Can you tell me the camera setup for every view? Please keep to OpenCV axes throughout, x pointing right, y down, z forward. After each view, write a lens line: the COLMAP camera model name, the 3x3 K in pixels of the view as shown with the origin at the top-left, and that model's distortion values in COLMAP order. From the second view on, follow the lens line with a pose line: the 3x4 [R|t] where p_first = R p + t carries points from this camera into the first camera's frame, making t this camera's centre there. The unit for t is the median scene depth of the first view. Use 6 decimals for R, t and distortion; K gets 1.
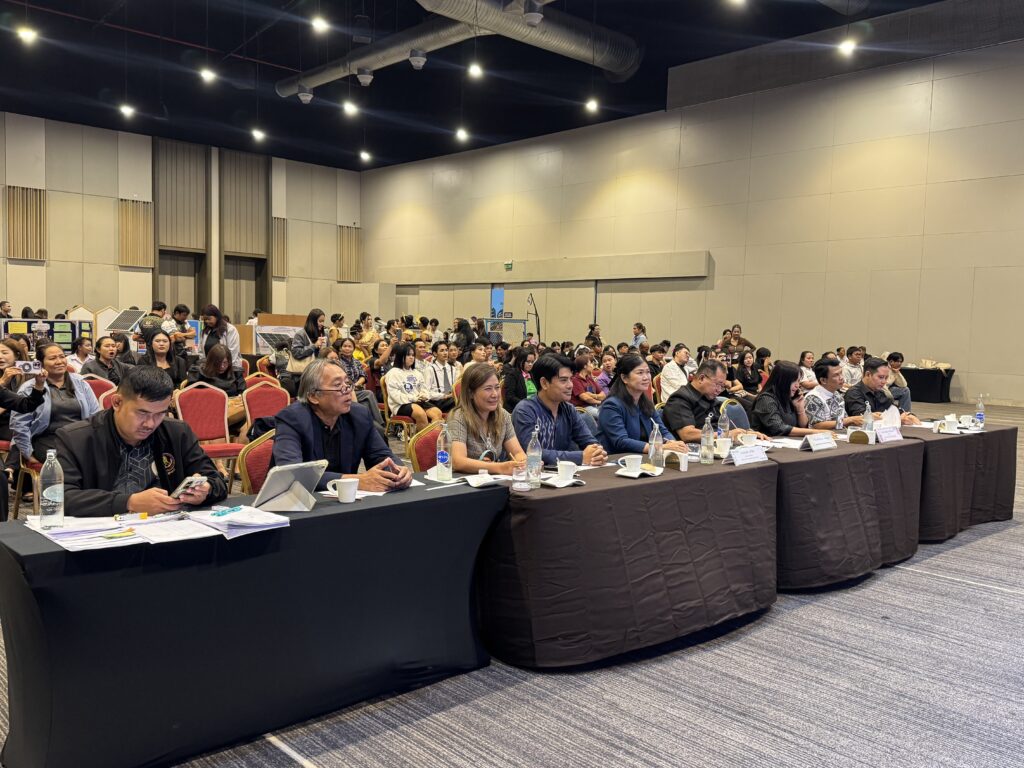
lens RADIAL K [[884.6, 0, 512.1], [0, 884.6, 377.3], [0, 0, 1]] dist [0.077510, -0.054331]
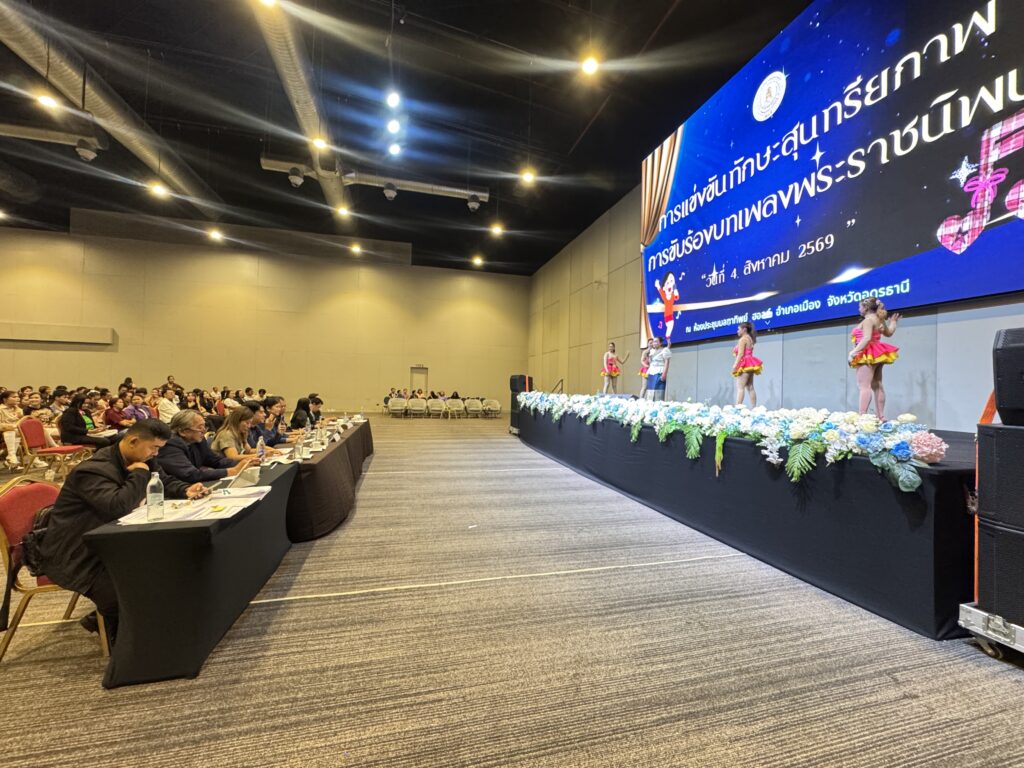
lens RADIAL K [[407.7, 0, 520.5], [0, 407.7, 384.9], [0, 0, 1]] dist [-0.001494, -0.000557]
pose [[0.466808, -0.017858, 0.884178, -0.067446], [0.042193, 0.999107, -0.002097, -0.004948], [-0.883351, 0.038285, 0.467145, 0.001680]]
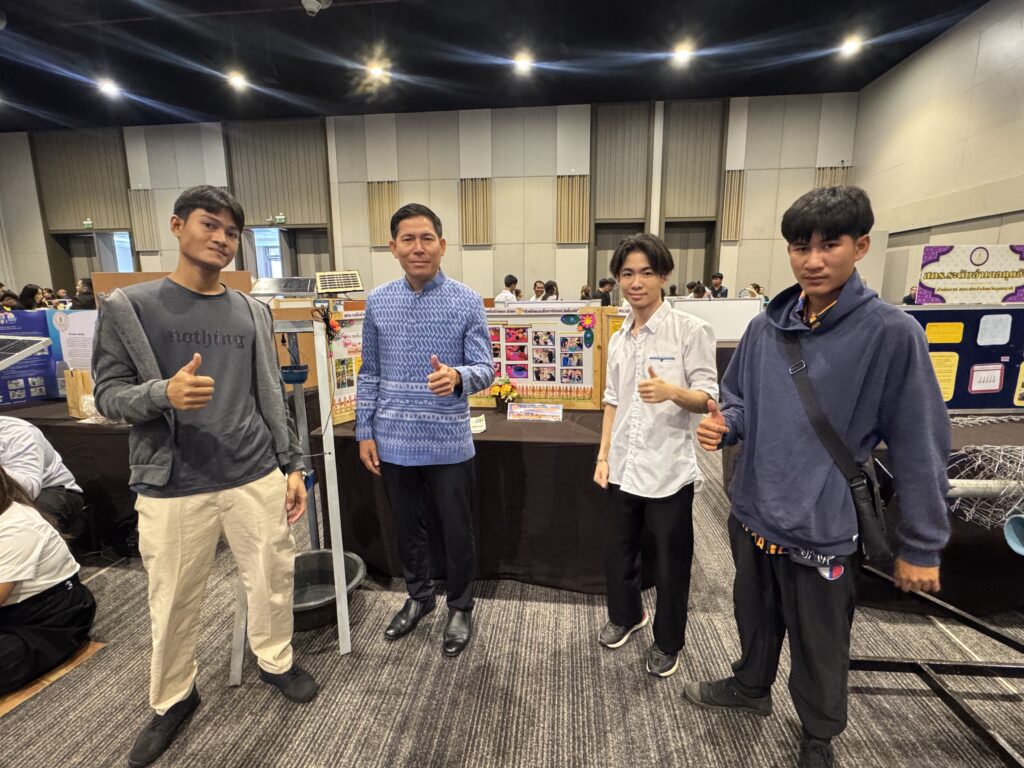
lens RADIAL K [[504.7, 0, 512.0], [0, 504.7, 378.2], [0, 0, 1]] dist [-0.006275, -0.000170]
pose [[0.657186, 0.095083, -0.747707, -0.024445], [-0.018430, 0.993742, 0.110172, -0.033704], [0.753503, -0.058623, 0.654825, 0.568431]]
